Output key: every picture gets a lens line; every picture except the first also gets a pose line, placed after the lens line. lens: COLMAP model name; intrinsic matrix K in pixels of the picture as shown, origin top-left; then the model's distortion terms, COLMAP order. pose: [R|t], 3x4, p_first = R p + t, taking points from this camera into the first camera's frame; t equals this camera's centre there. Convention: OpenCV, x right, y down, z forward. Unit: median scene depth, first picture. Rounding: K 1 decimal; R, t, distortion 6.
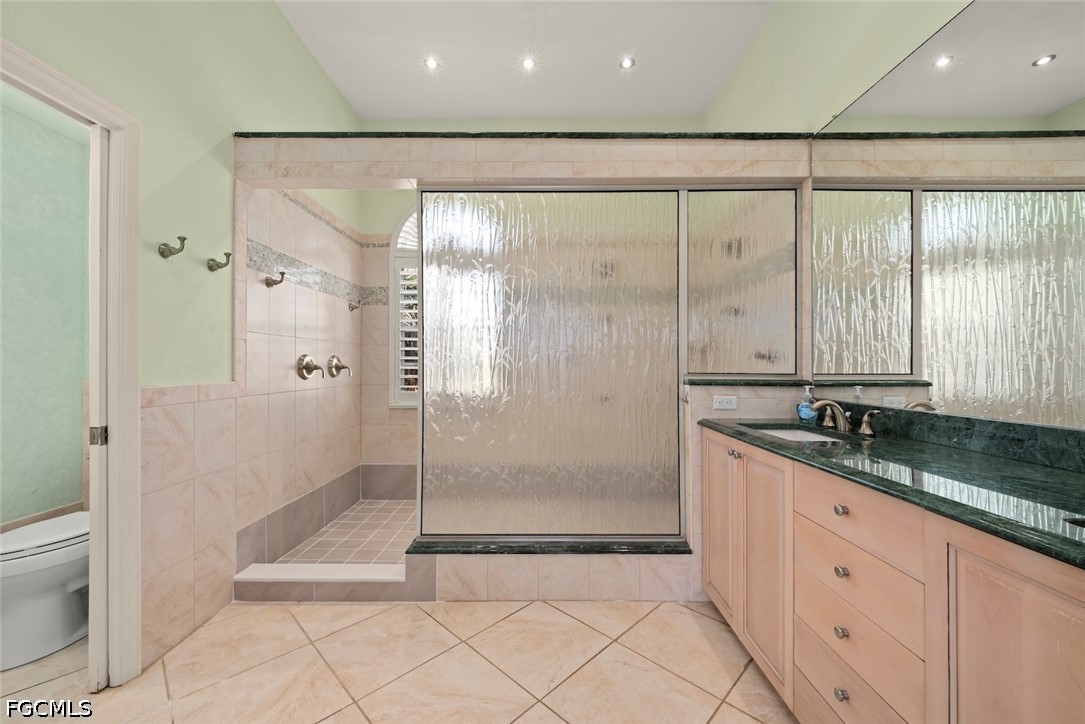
lens RADIAL K [[431.0, 0, 543.4], [0, 431.0, 363.7], [0, 0, 1]] dist [0.002856, -0.000953]
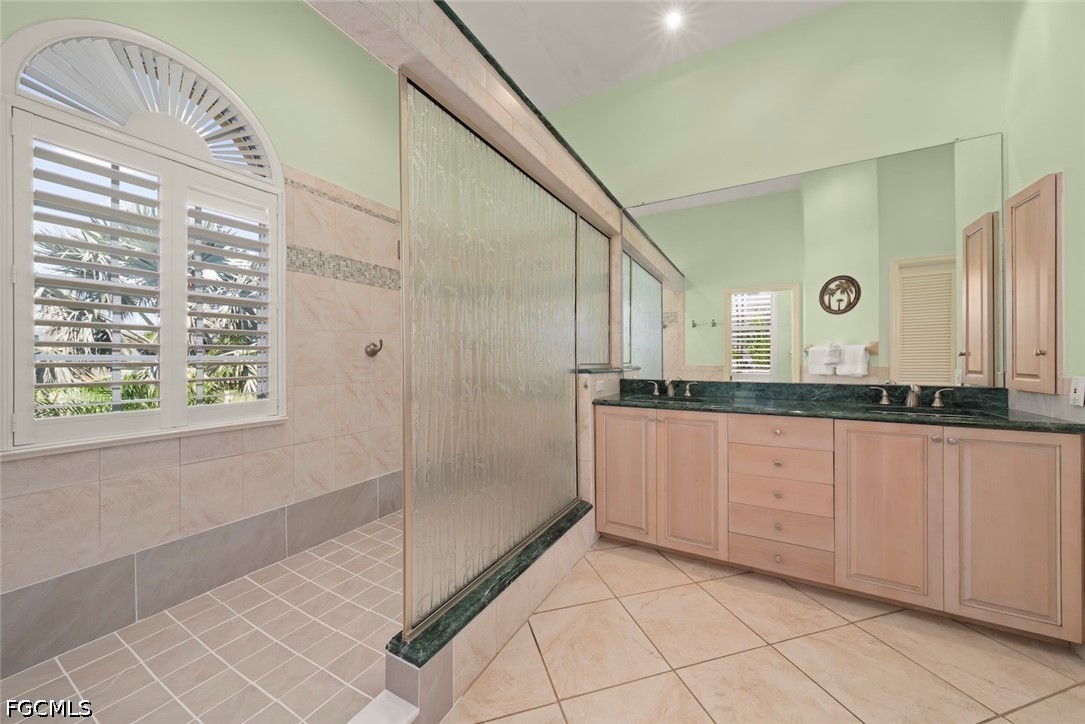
lens RADIAL K [[382.8, 0, 545.5], [0, 382.8, 359.9], [0, 0, 1]] dist [-0.000461, -0.000120]
pose [[0.483398, -0.003316, 0.875394, -0.707611], [0.001219, 0.999994, 0.003115, 0.006346], [-0.875400, -0.000439, 0.483400, 0.587956]]
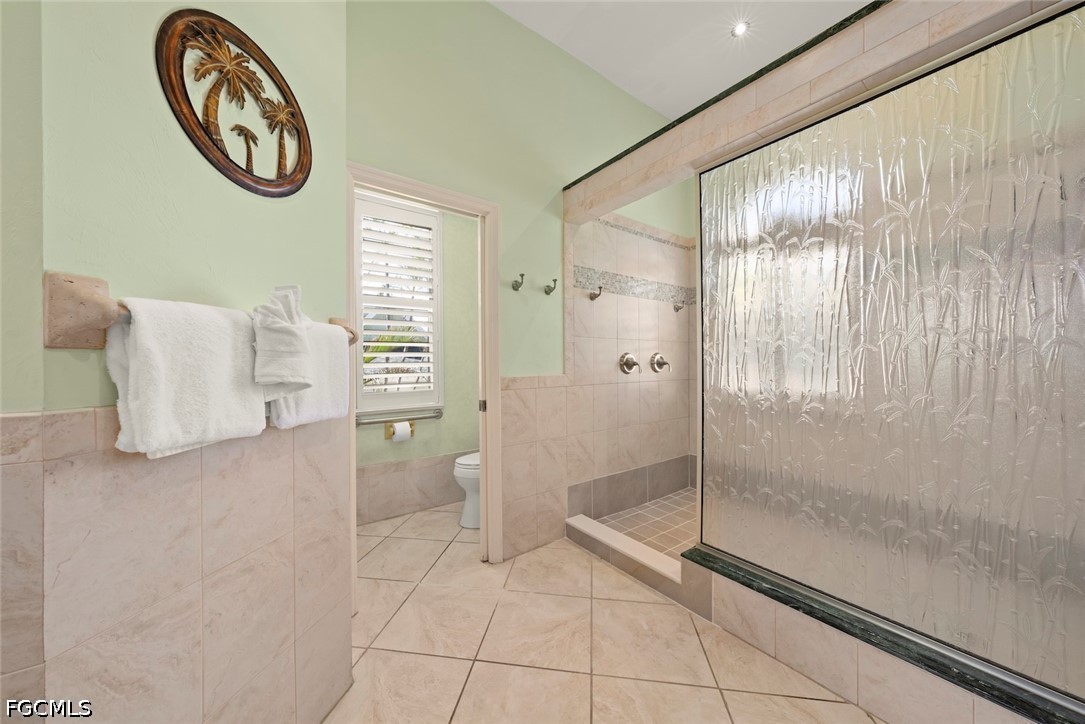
lens RADIAL K [[371.2, 0, 539.6], [0, 371.2, 364.0], [0, 0, 1]] dist [0.000574, -0.000153]
pose [[0.582673, 0.000113, -0.812707, 0.172955], [0.008917, 0.999939, 0.006532, 0.001090], [0.812658, -0.011053, 0.582637, 0.259321]]
